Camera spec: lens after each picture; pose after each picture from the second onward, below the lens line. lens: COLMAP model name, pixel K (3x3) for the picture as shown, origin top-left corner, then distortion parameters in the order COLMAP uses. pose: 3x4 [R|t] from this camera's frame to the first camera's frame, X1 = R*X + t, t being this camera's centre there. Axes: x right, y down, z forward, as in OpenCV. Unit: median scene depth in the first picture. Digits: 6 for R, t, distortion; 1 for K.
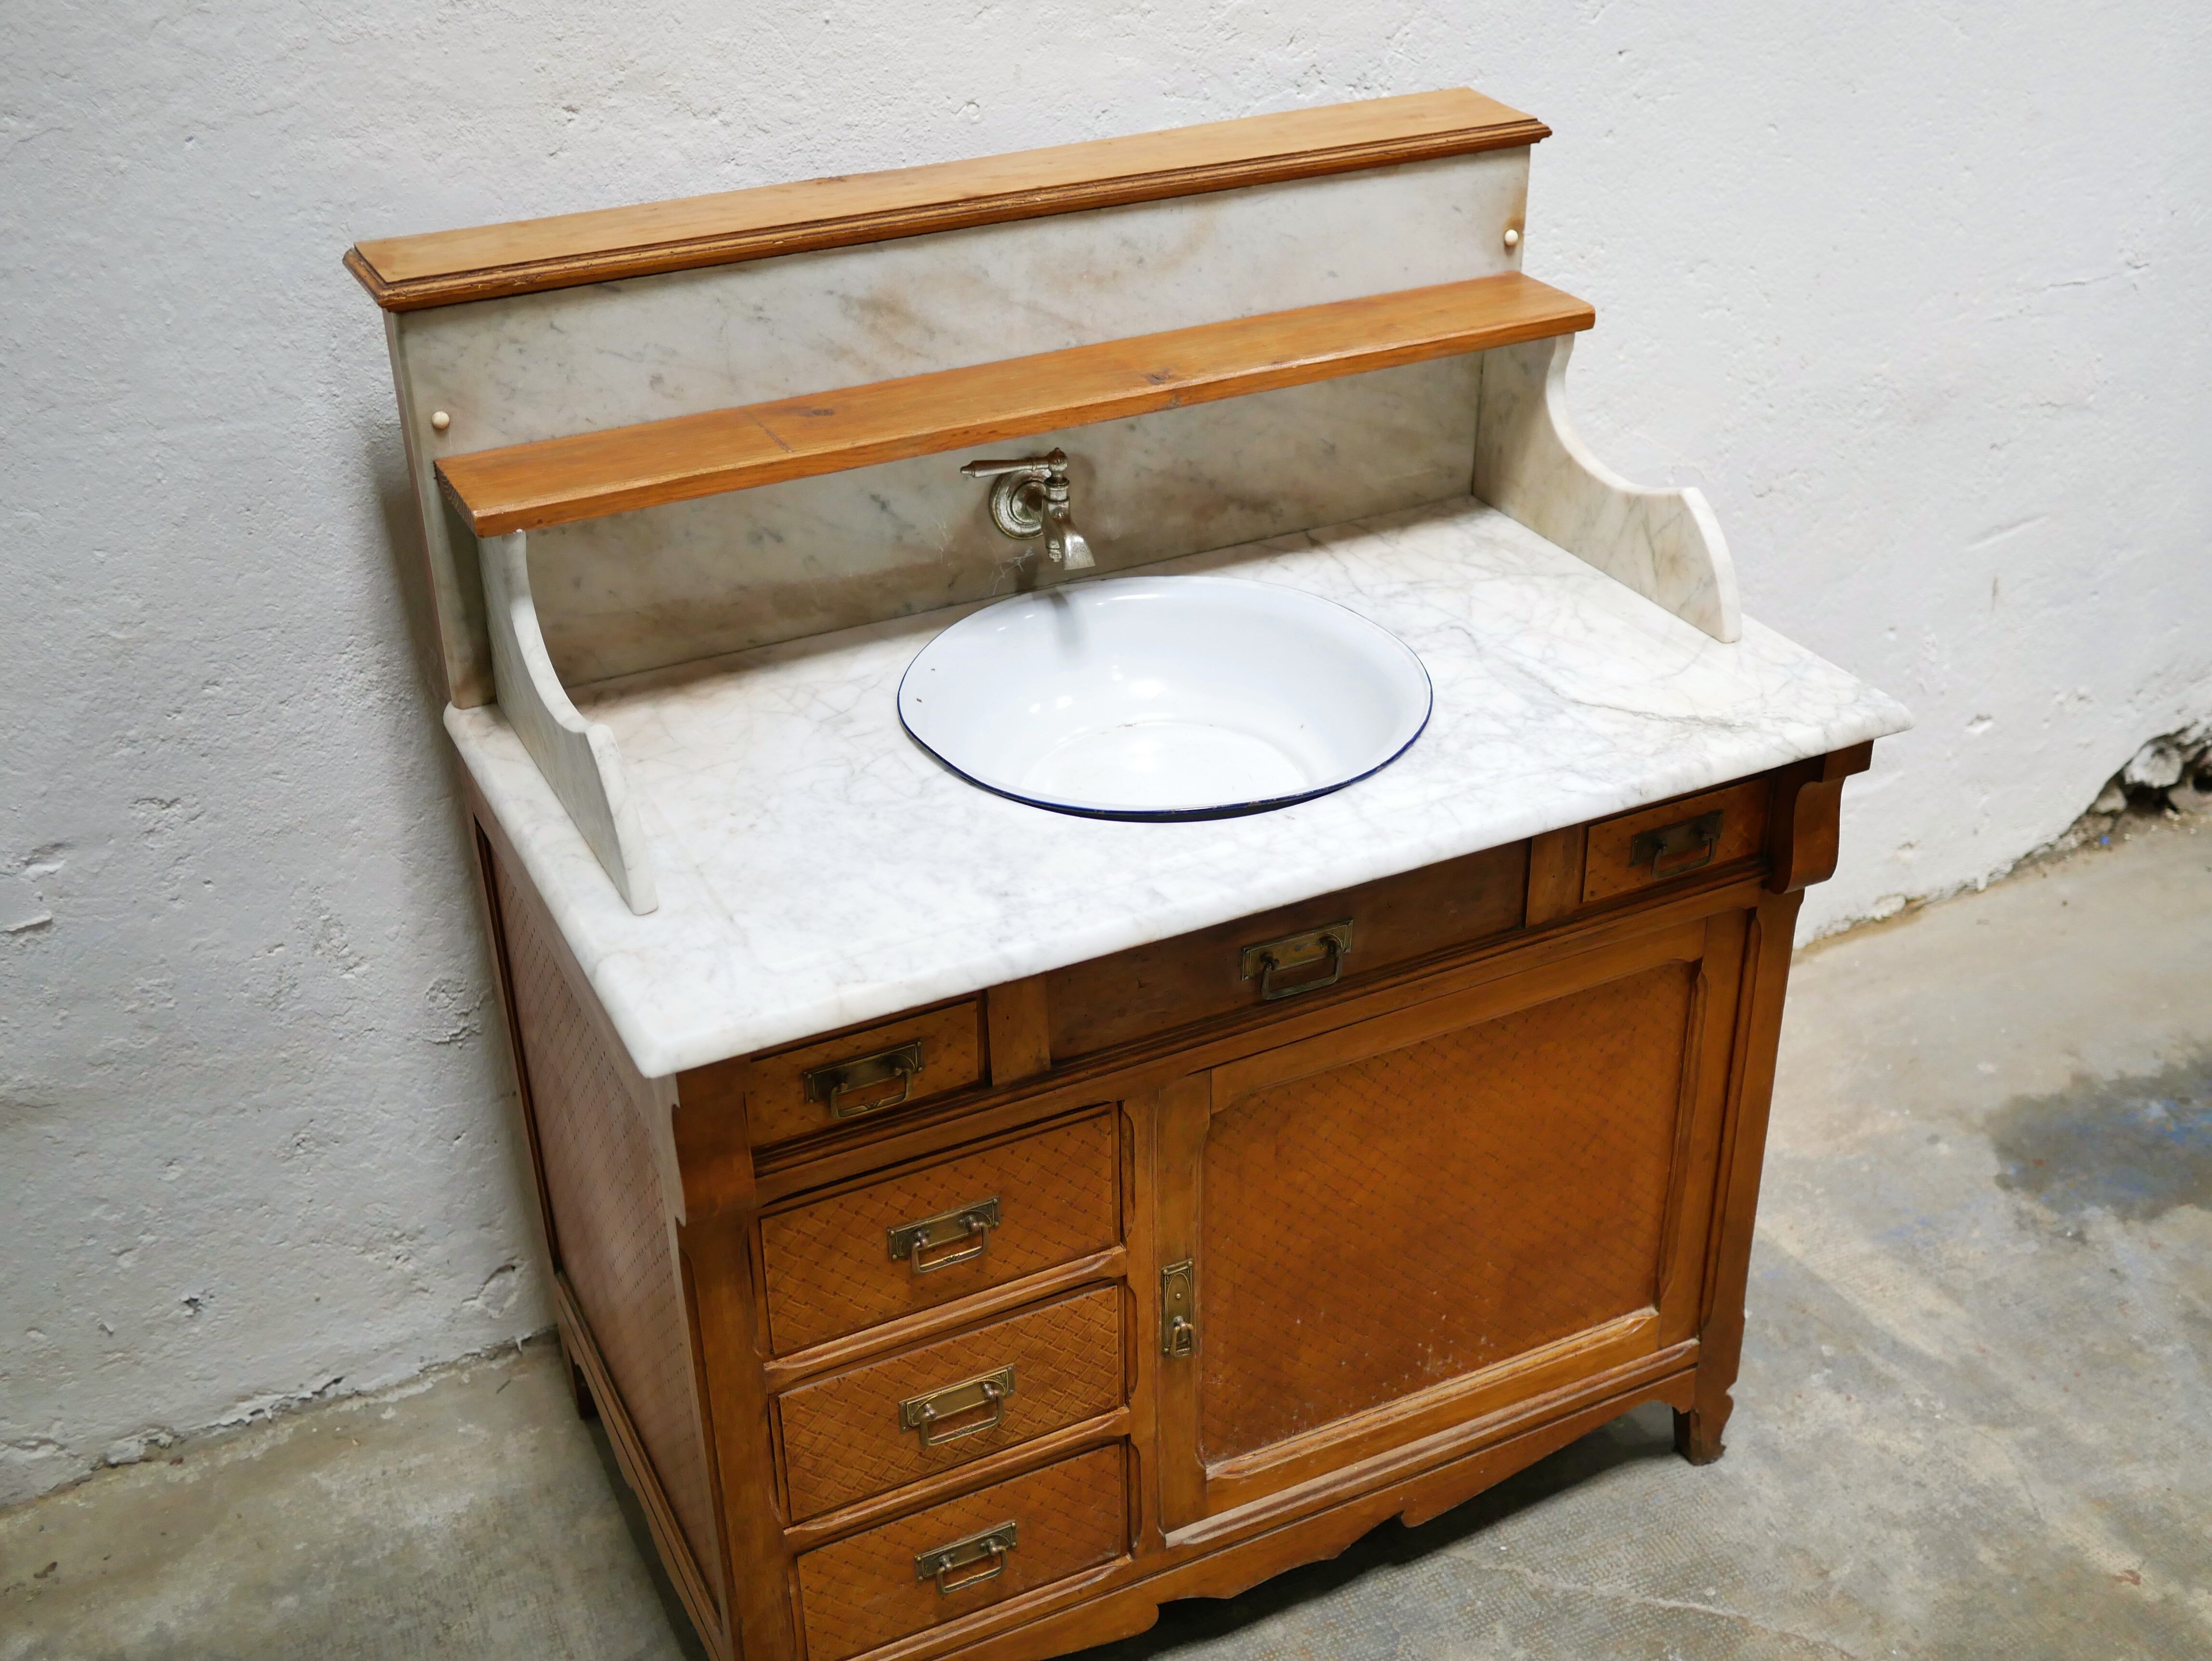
lens RADIAL K [[2502.4, 0, 1143.1], [0, 2502.4, 833.6], [0, 0, 1]] dist [-0.018276, 0.000000]
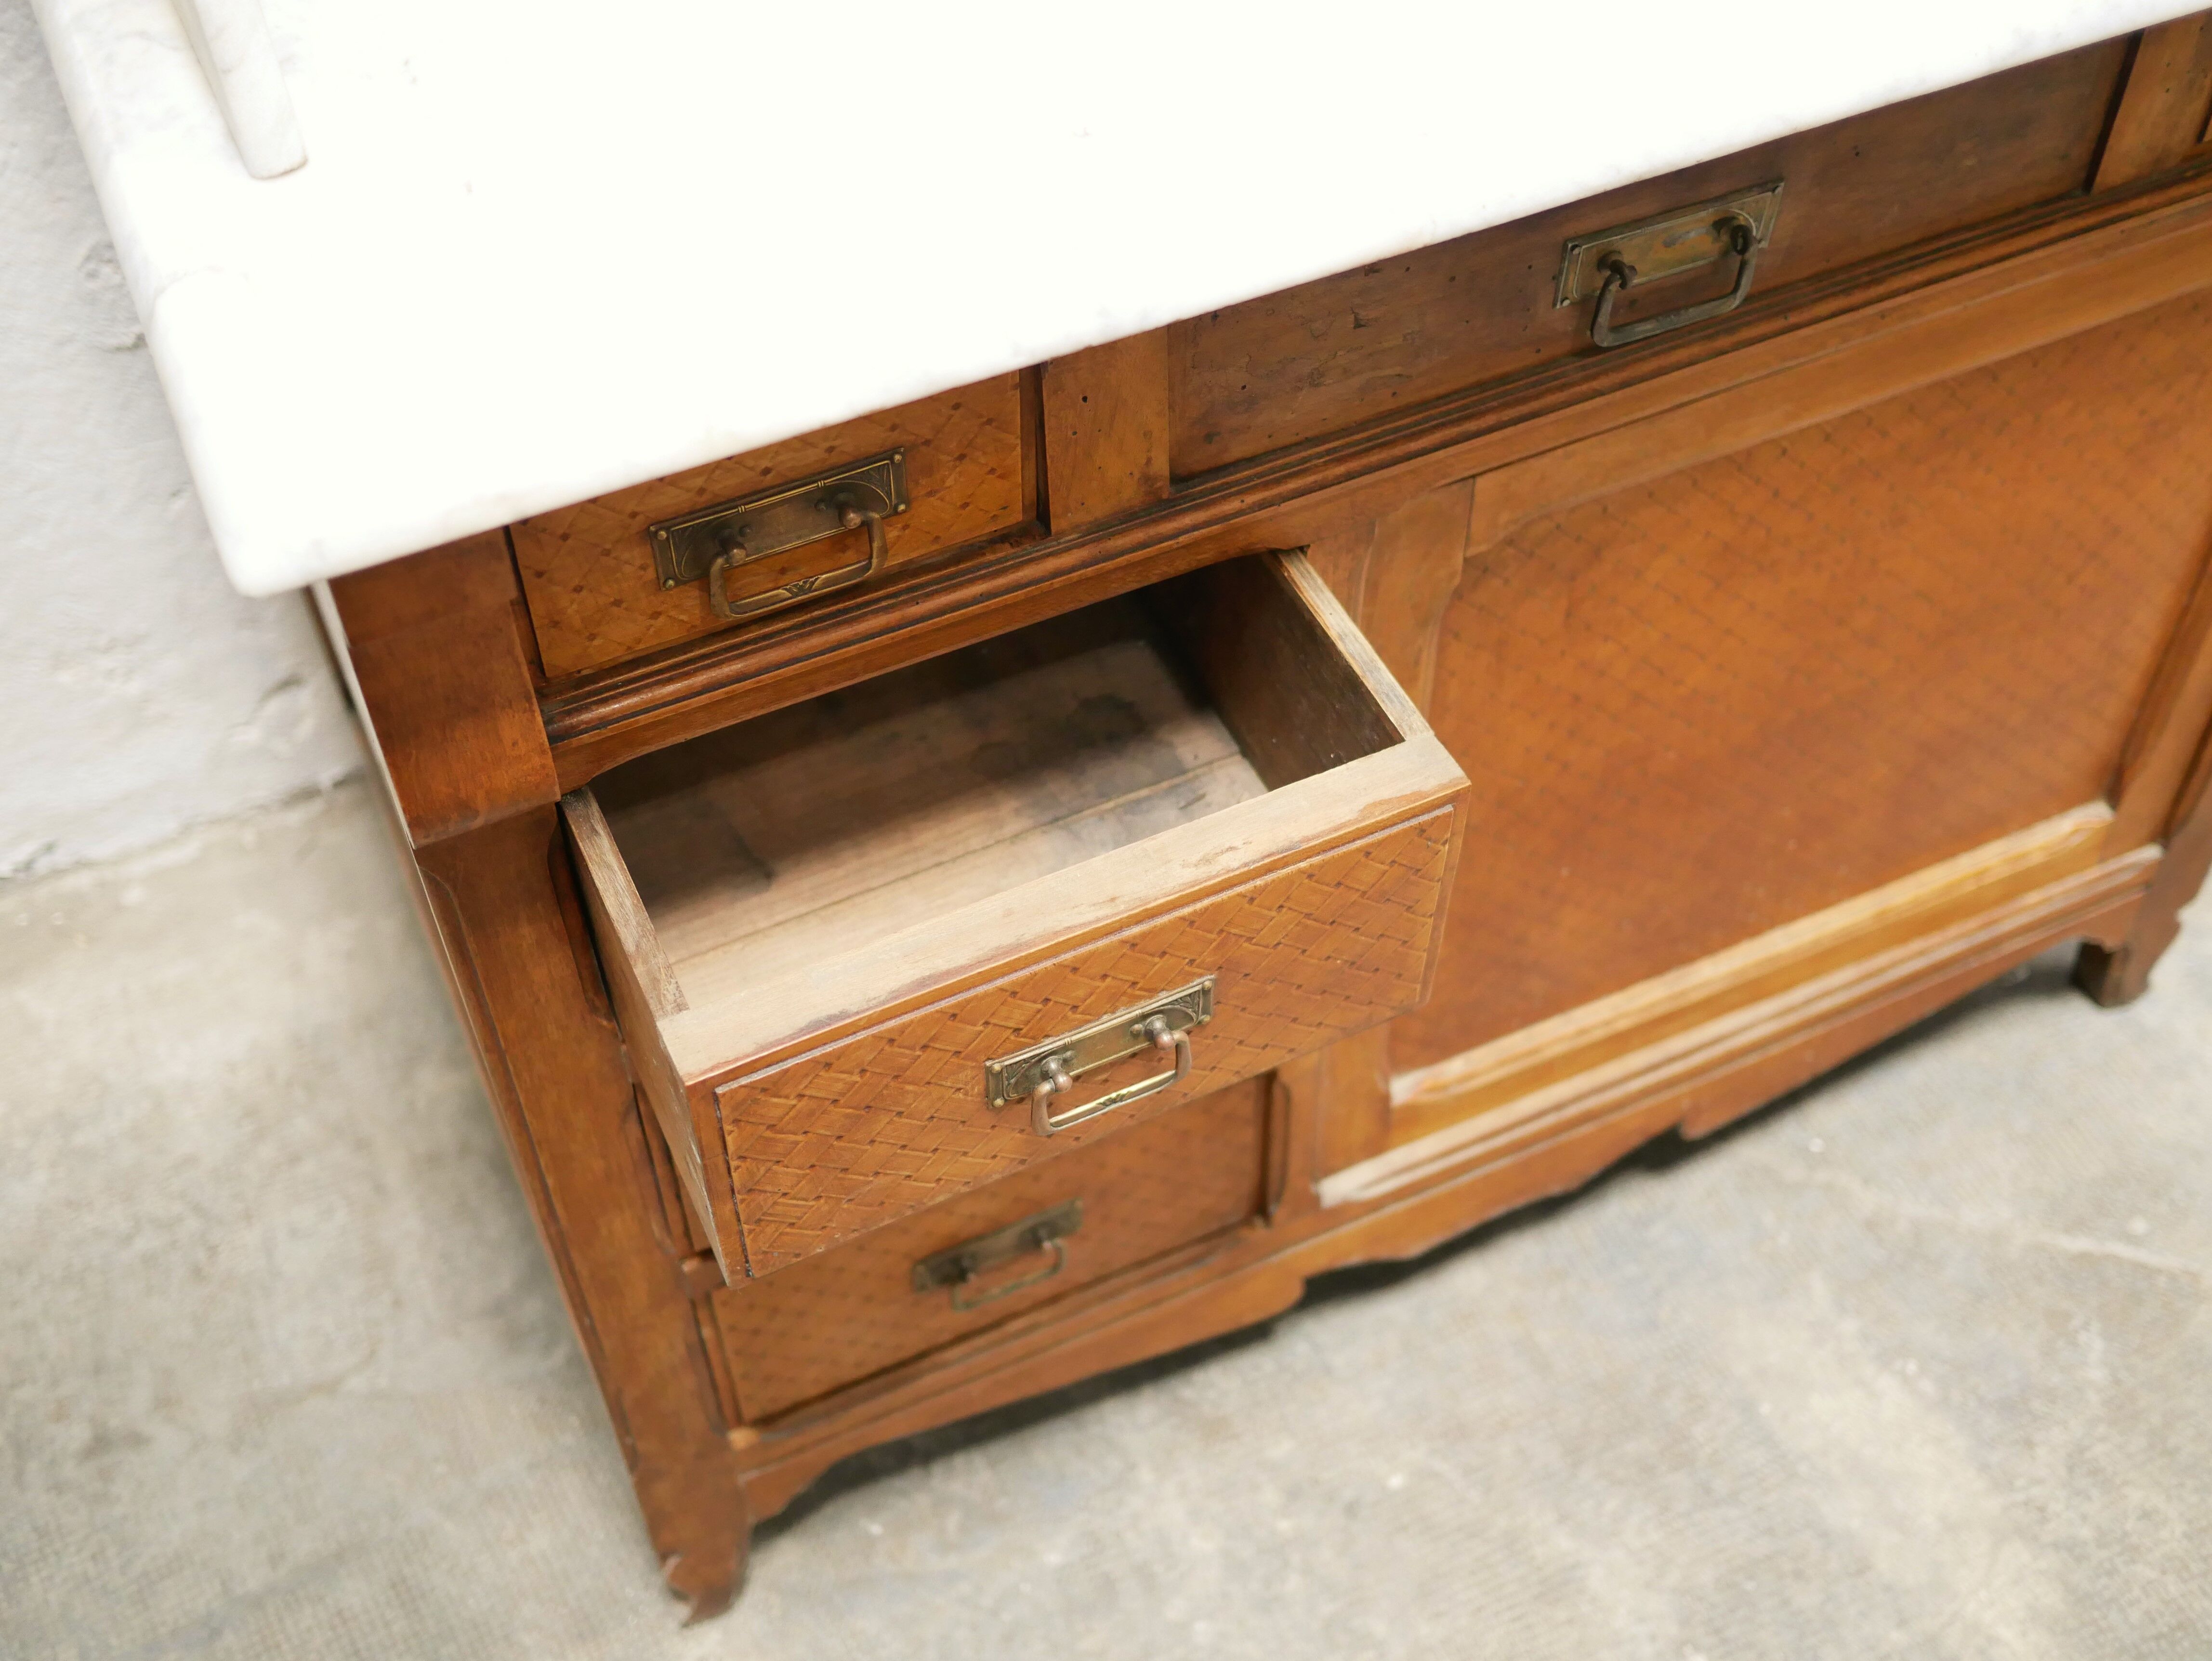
lens RADIAL K [[2502.4, 0, 1113.9], [0, 2502.4, 831.2], [0, 0, 1]] dist [-0.018276, 0.000000]
pose [[0.999758, 0.014177, -0.016811, -0.033326], [-0.008025, 0.946931, 0.321338, -0.000904], [0.020475, -0.321125, 0.946815, 0.444486]]
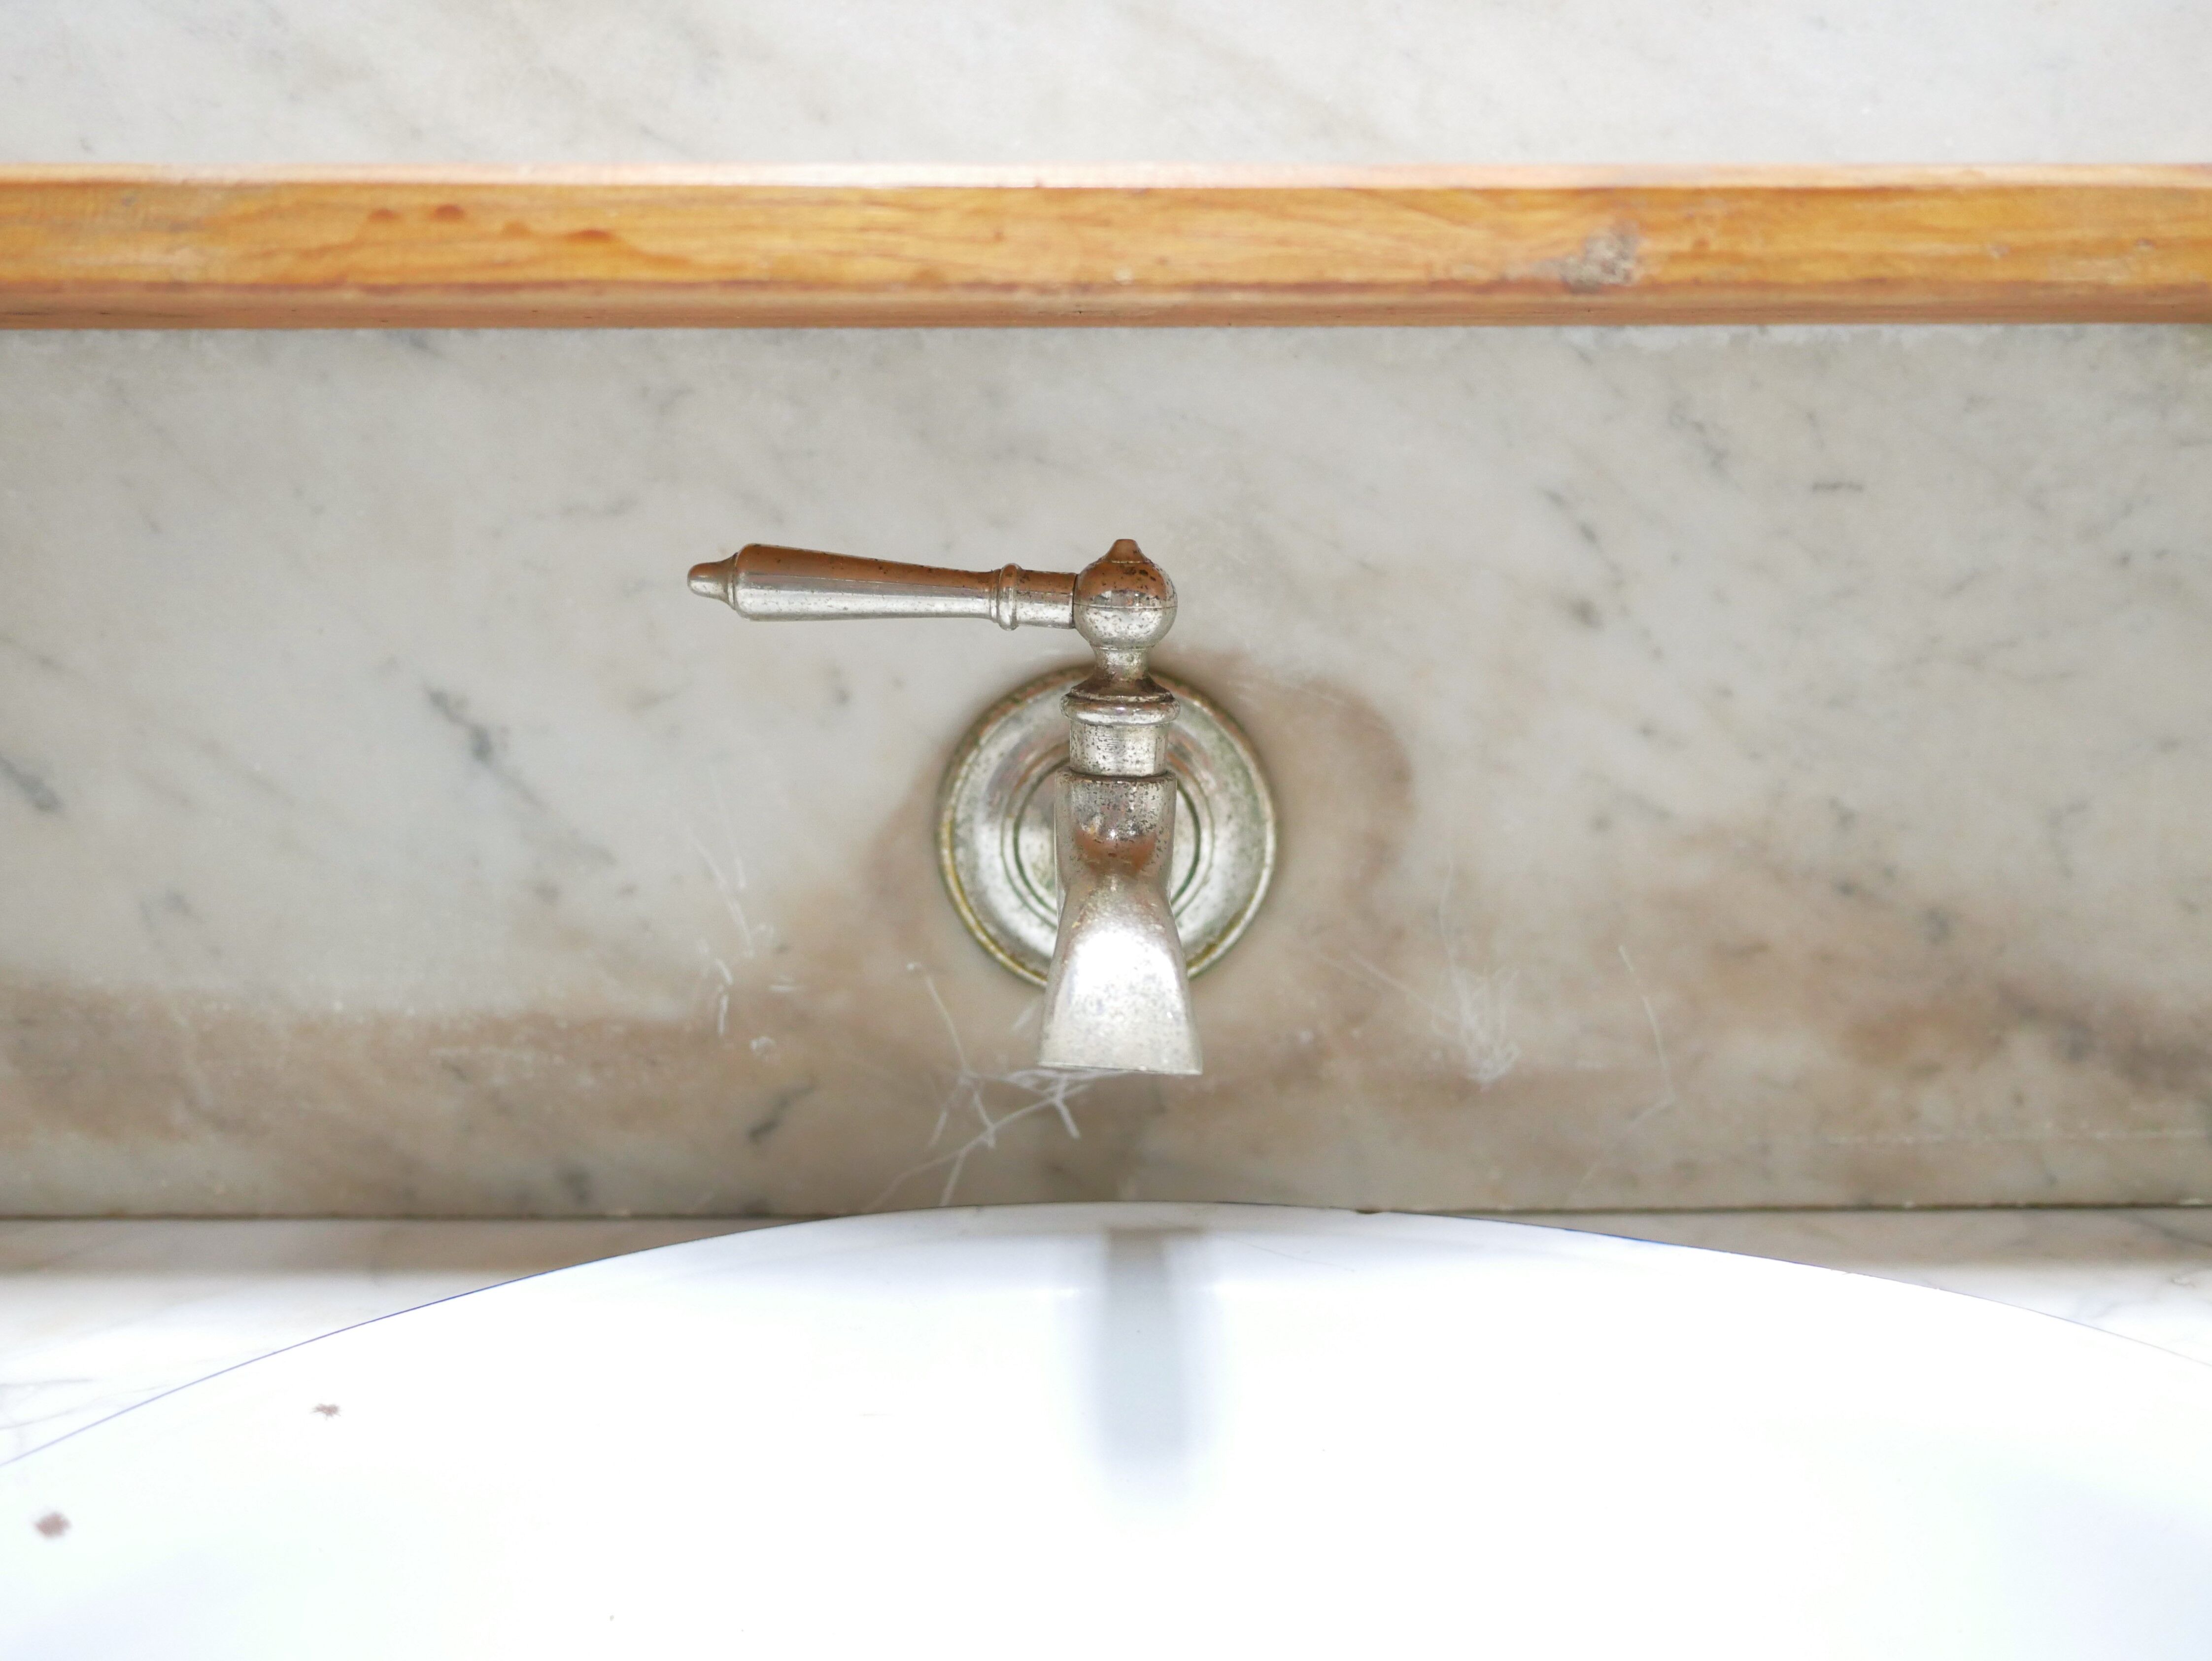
lens RADIAL K [[2546.8, 0, 1099.1], [0, 2546.8, 810.3], [0, 0, 1]] dist [-0.014697, 0.000000]
pose [[0.900076, 0.078944, -0.428522, 0.062396], [-0.224431, 0.926958, -0.300633, -0.061193], [0.373489, 0.366766, 0.852050, 0.799727]]
